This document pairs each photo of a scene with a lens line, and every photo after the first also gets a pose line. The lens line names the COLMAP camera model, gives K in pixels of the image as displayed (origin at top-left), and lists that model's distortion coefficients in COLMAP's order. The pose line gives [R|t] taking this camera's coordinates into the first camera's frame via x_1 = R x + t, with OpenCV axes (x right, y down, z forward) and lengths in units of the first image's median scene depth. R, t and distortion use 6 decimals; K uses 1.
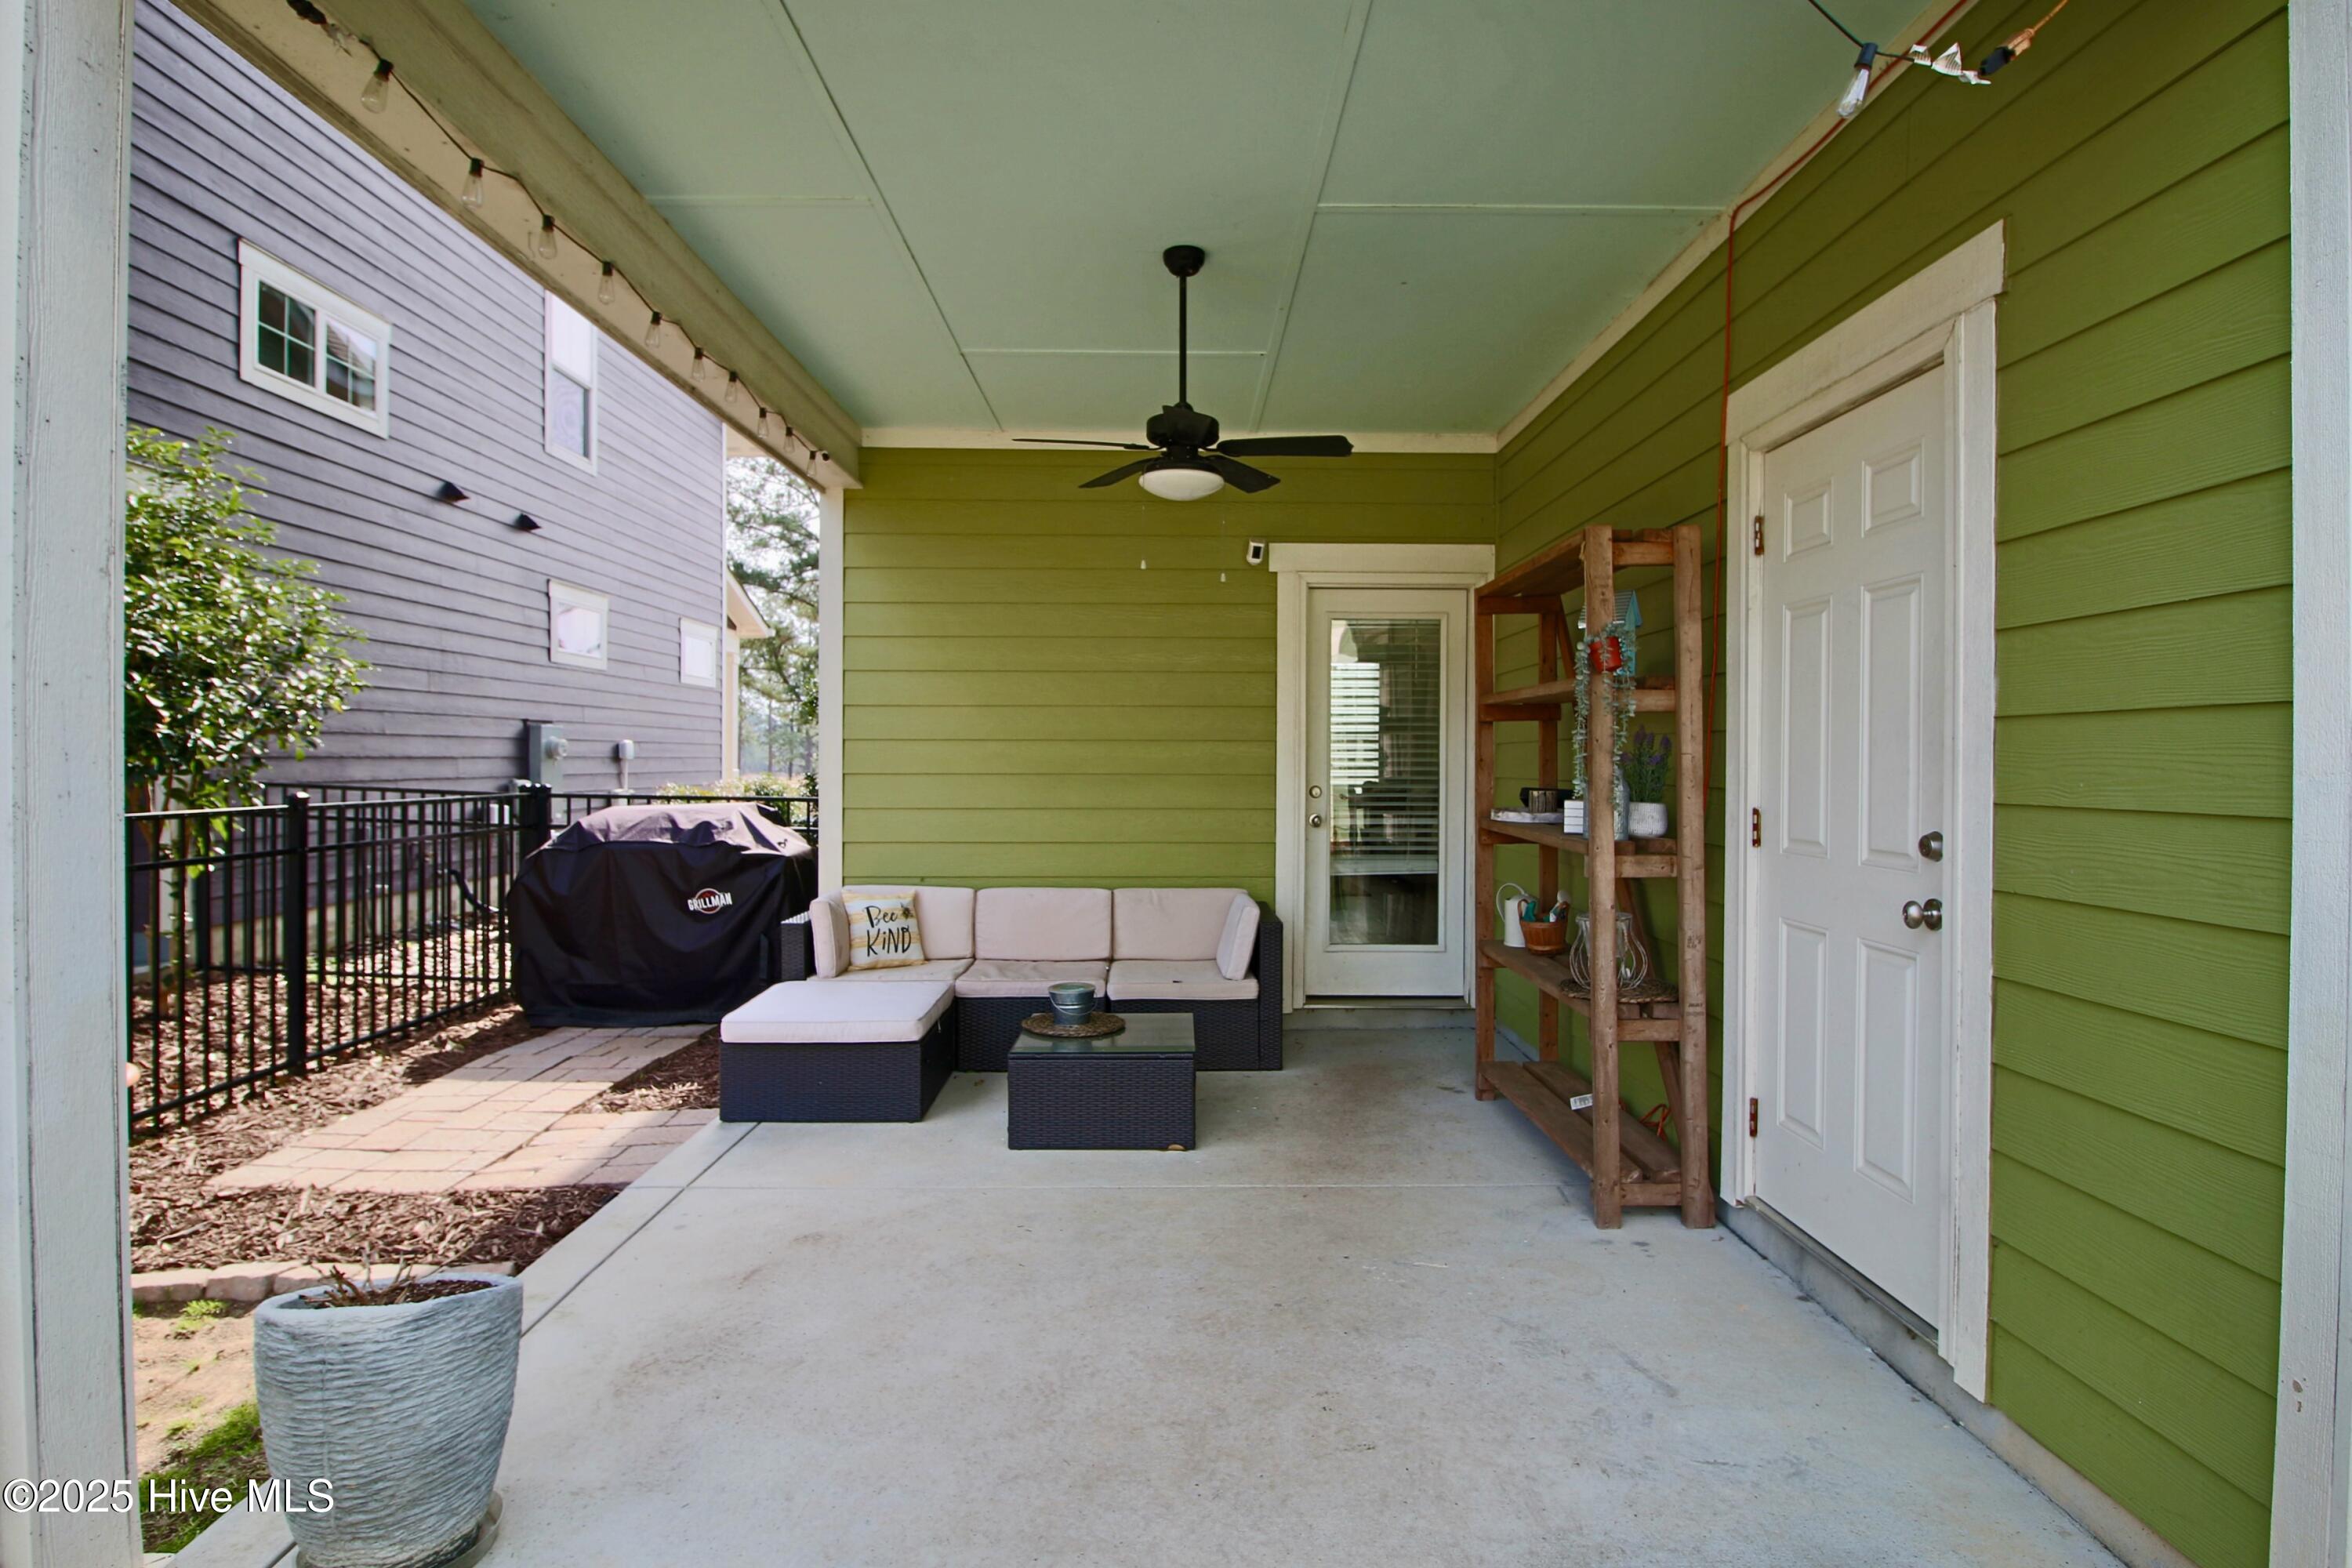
lens RADIAL K [[1209.3, 0, 1176.3], [0, 1209.3, 770.8], [0, 0, 1]] dist [0.004688, -0.017742]
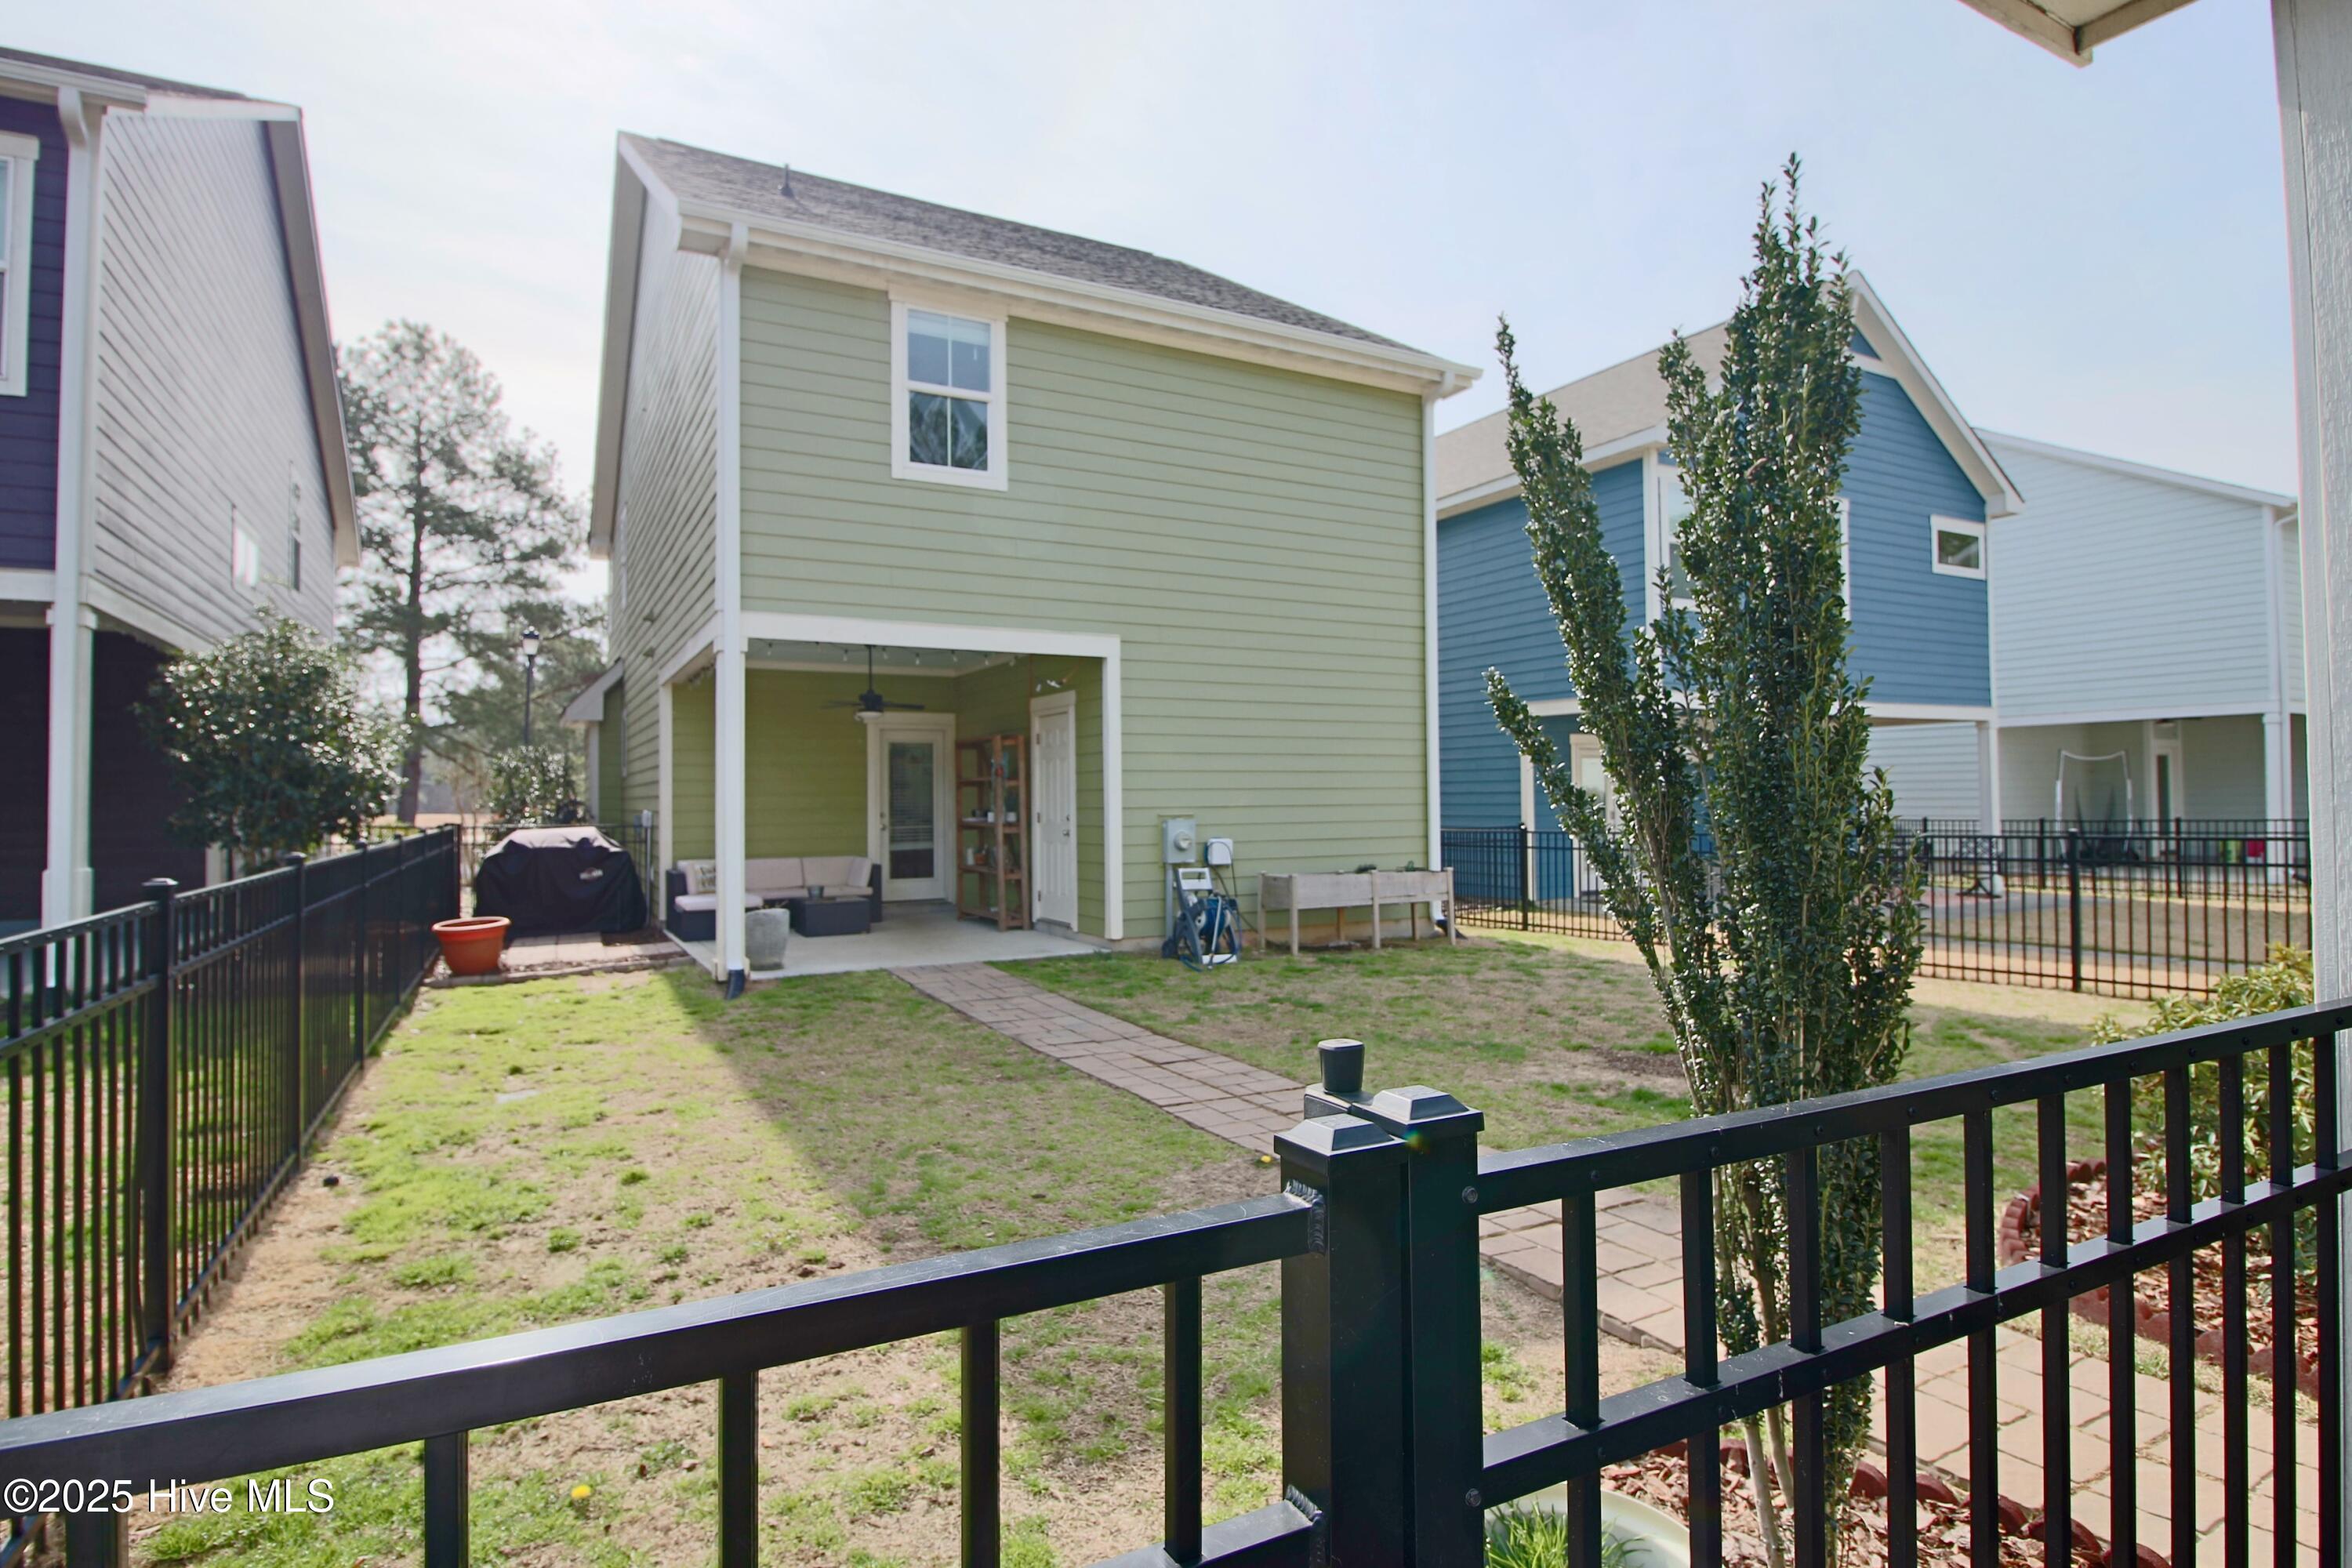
lens RADIAL K [[1209.3, 0, 1176.3], [0, 1209.3, 770.8], [0, 0, 1]] dist [0.004688, -0.017742]
pose [[0.881477, -0.003523, 0.472214, -0.539353], [0.019794, 0.999369, -0.029494, 0.012485], [-0.471812, 0.035346, 0.880990, -1.480935]]
